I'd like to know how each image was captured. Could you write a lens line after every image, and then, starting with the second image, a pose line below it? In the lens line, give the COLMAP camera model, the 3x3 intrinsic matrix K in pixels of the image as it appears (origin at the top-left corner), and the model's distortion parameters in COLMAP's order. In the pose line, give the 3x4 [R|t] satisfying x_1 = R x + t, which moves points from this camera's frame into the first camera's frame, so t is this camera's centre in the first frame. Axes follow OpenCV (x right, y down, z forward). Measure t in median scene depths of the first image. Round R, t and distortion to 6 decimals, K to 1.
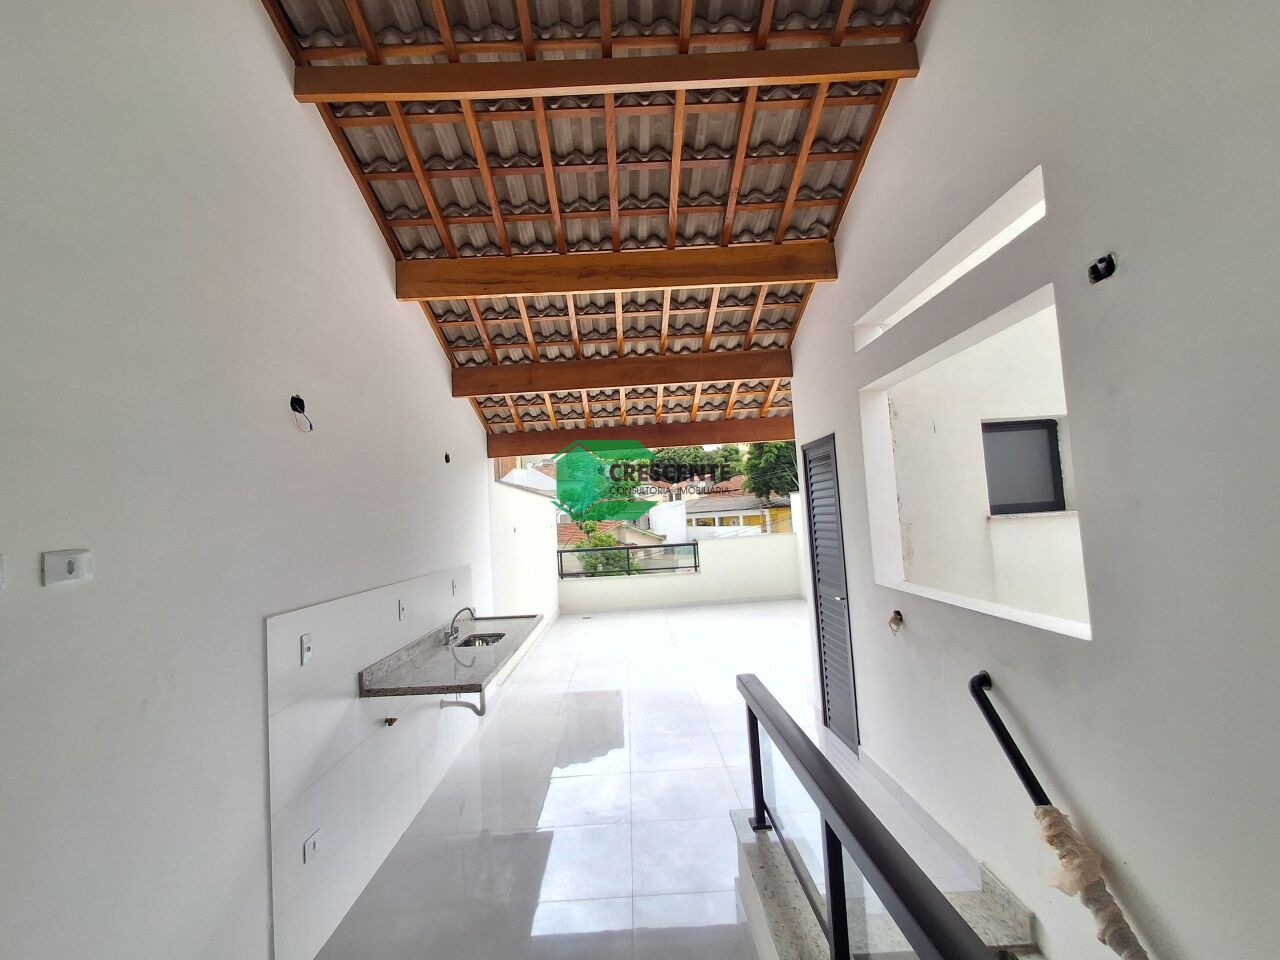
lens RADIAL K [[594.8, 0, 637.7], [0, 594.8, 490.1], [0, 0, 1]] dist [-0.000101, 0.000186]
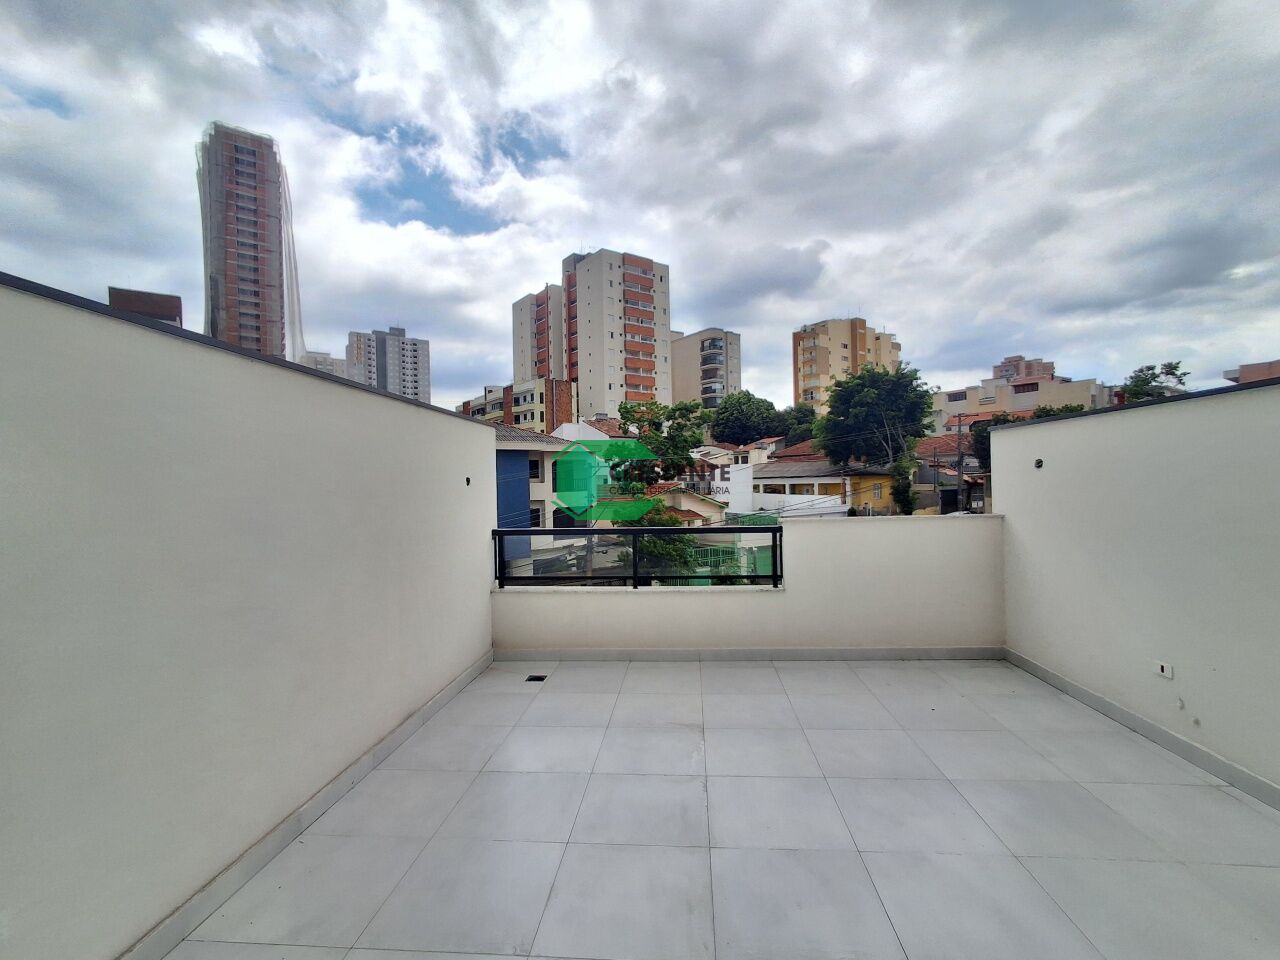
lens RADIAL K [[594.8, 0, 637.7], [0, 594.8, 490.1], [0, 0, 1]] dist [-0.000101, 0.000186]
pose [[0.993369, 0.040662, -0.107540, 0.038955], [-0.033966, 0.997411, 0.063378, 0.034430], [0.109839, -0.059305, 0.992179, 0.557520]]
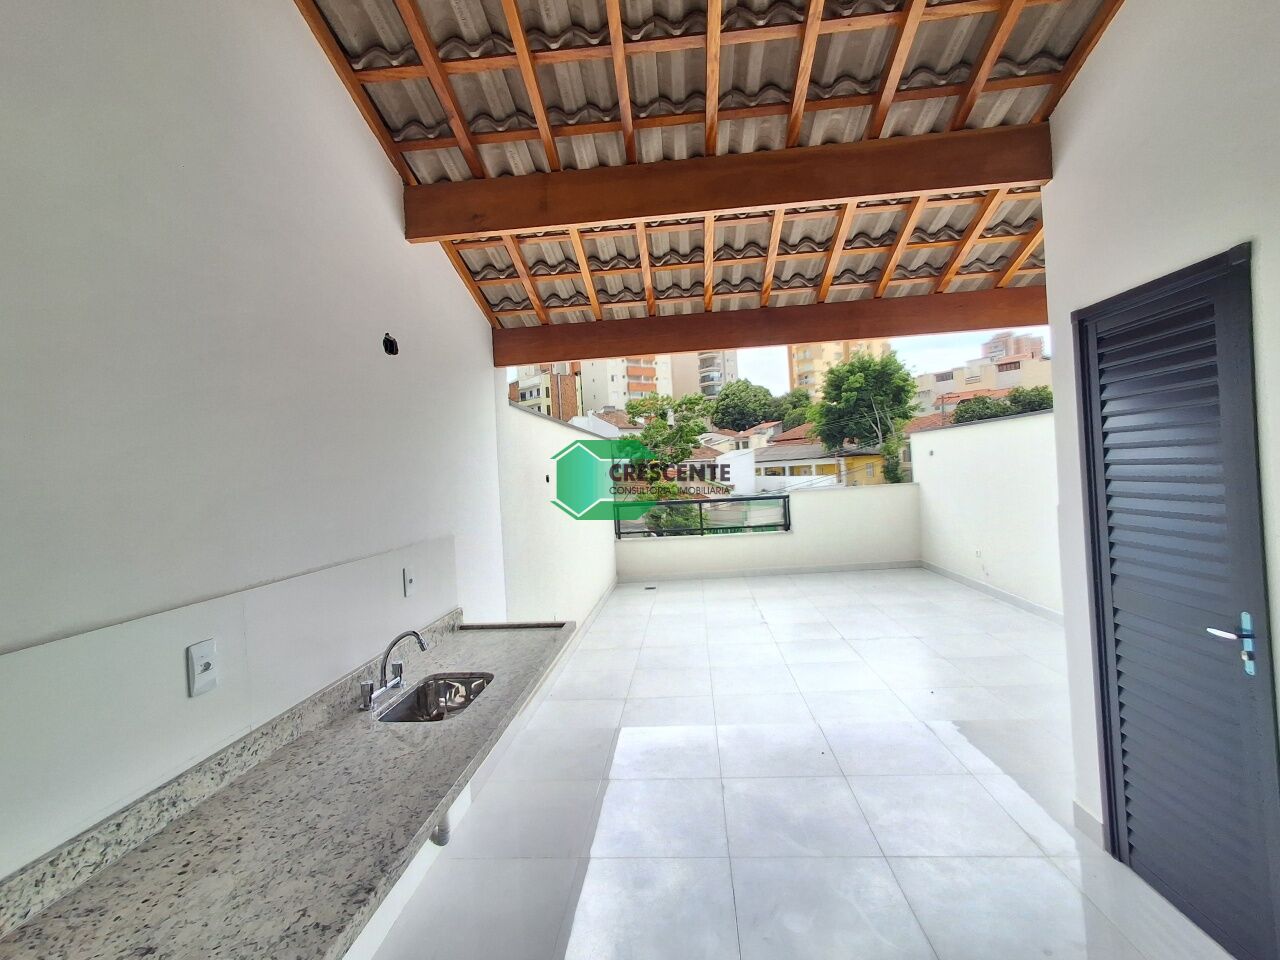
lens RADIAL K [[595.2, 0, 640.0], [0, 595.2, 480.0], [0, 0, 1]] dist [0.000209, 0.000077]
pose [[0.994856, 0.003606, -0.101231, -0.017585], [0.003261, 0.997708, 0.067587, 0.014483], [0.101243, -0.067569, 0.992564, 0.214029]]
